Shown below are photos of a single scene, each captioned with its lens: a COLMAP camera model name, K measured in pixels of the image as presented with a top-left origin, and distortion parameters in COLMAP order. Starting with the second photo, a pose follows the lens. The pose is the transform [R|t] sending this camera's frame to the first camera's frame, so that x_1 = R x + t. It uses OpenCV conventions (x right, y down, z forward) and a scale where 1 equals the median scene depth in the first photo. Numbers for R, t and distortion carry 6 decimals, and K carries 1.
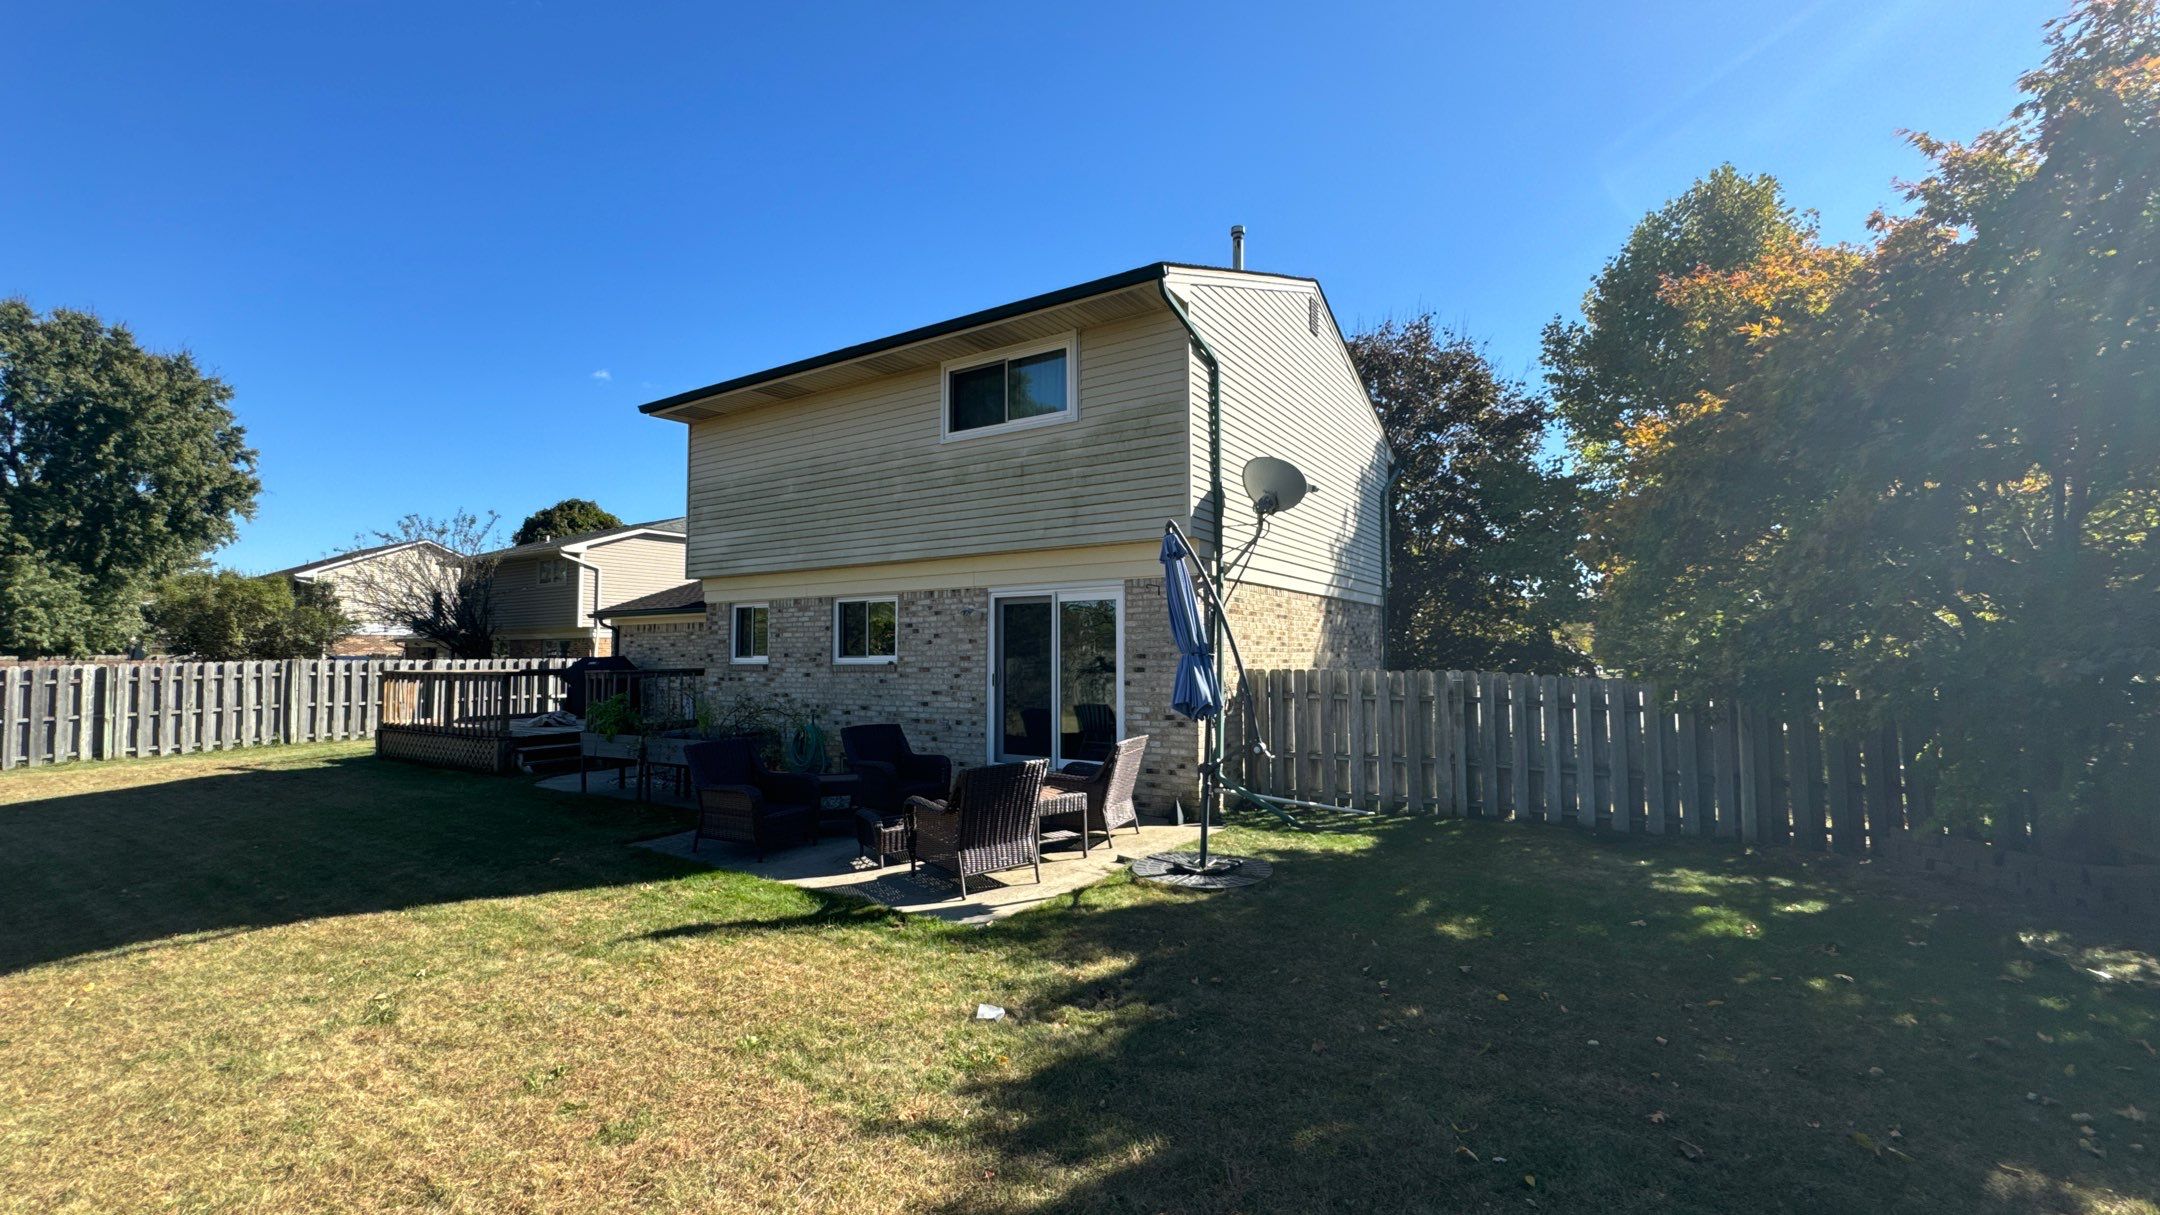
lens RADIAL K [[867.1, 0, 1082.5], [0, 867.1, 620.9], [0, 0, 1]] dist [0.000950, 0.000417]
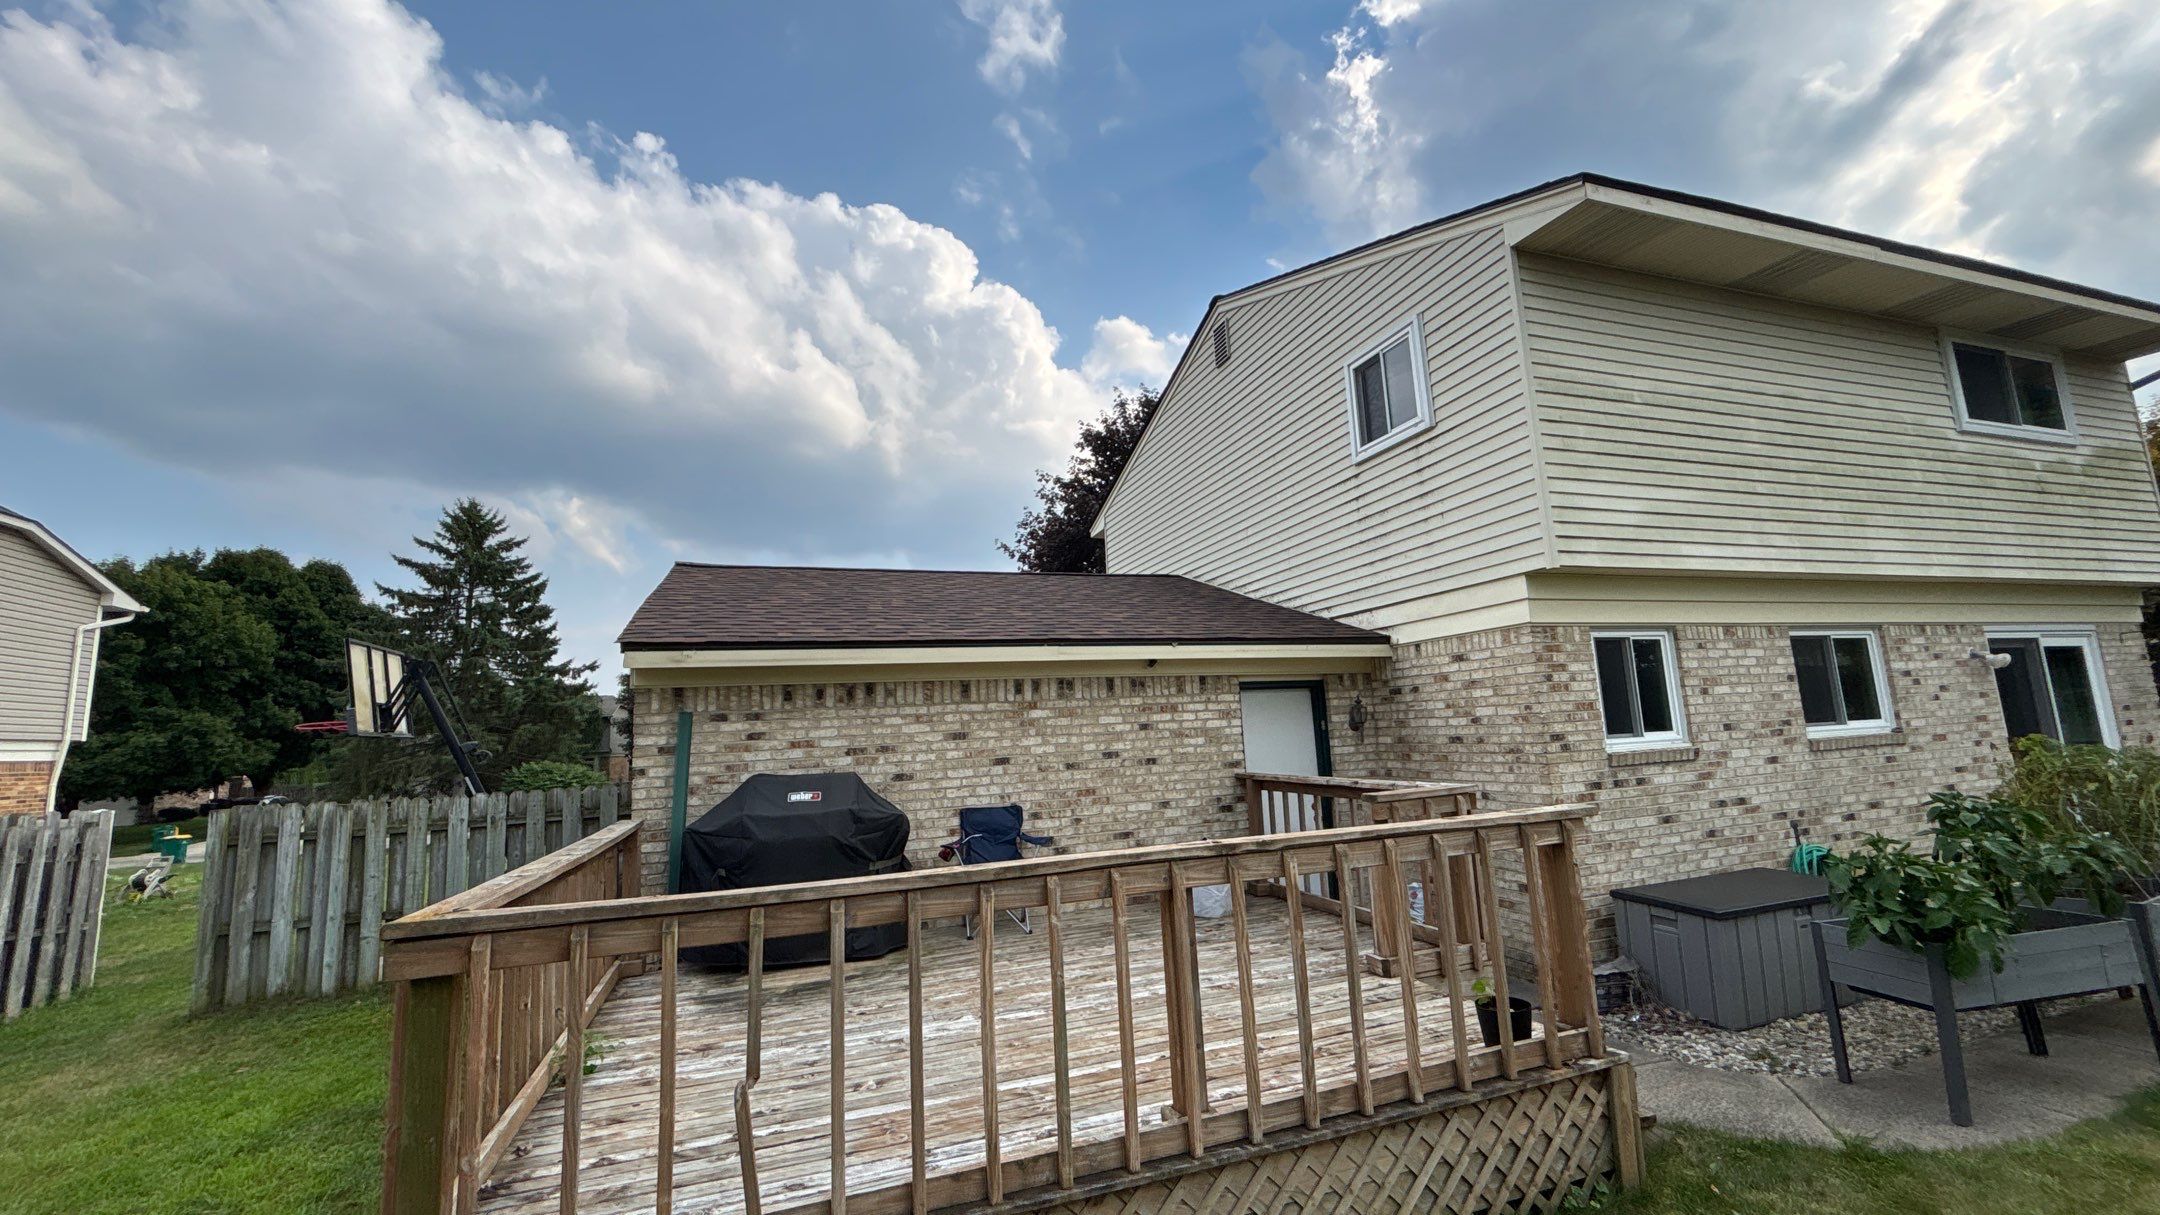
lens RADIAL K [[867.1, 0, 1094.3], [0, 867.1, 605.8], [0, 0, 1]] dist [0.000950, 0.000417]
pose [[0.617623, 0.080802, 0.782312, -1.070512], [0.005891, 0.994205, -0.107339, 0.020743], [-0.786452, 0.070904, 0.613568, 1.021611]]
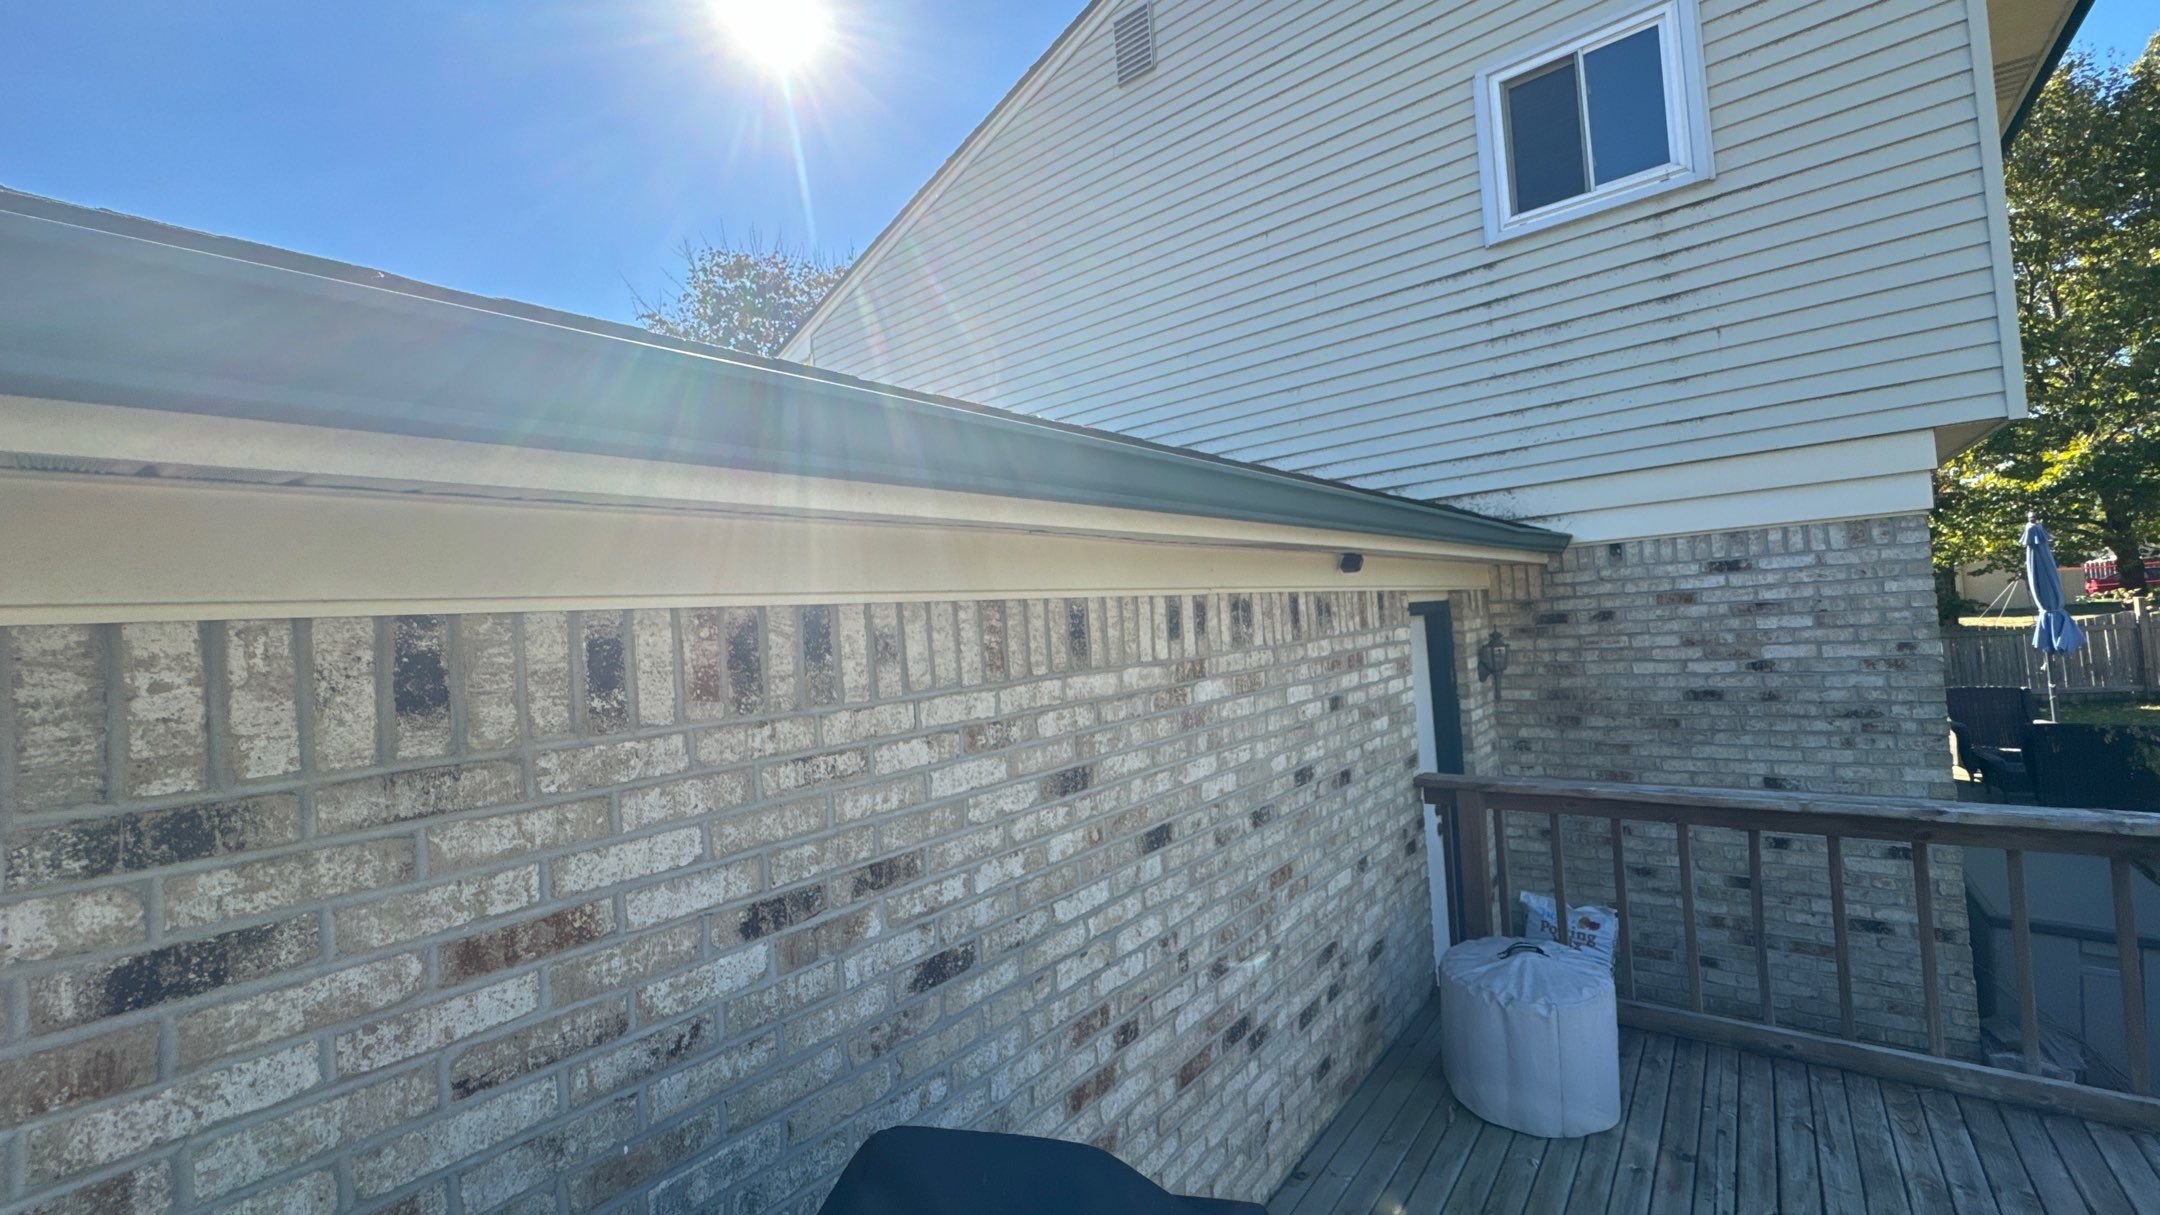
lens RADIAL K [[867.1, 0, 1079.3], [0, 867.1, 597.2], [0, 0, 1]] dist [0.000950, 0.000417]
pose [[0.111139, 0.018262, 0.993637, -0.847831], [0.014251, 0.999699, -0.019967, 0.010709], [-0.993703, 0.016380, 0.110845, 1.424111]]
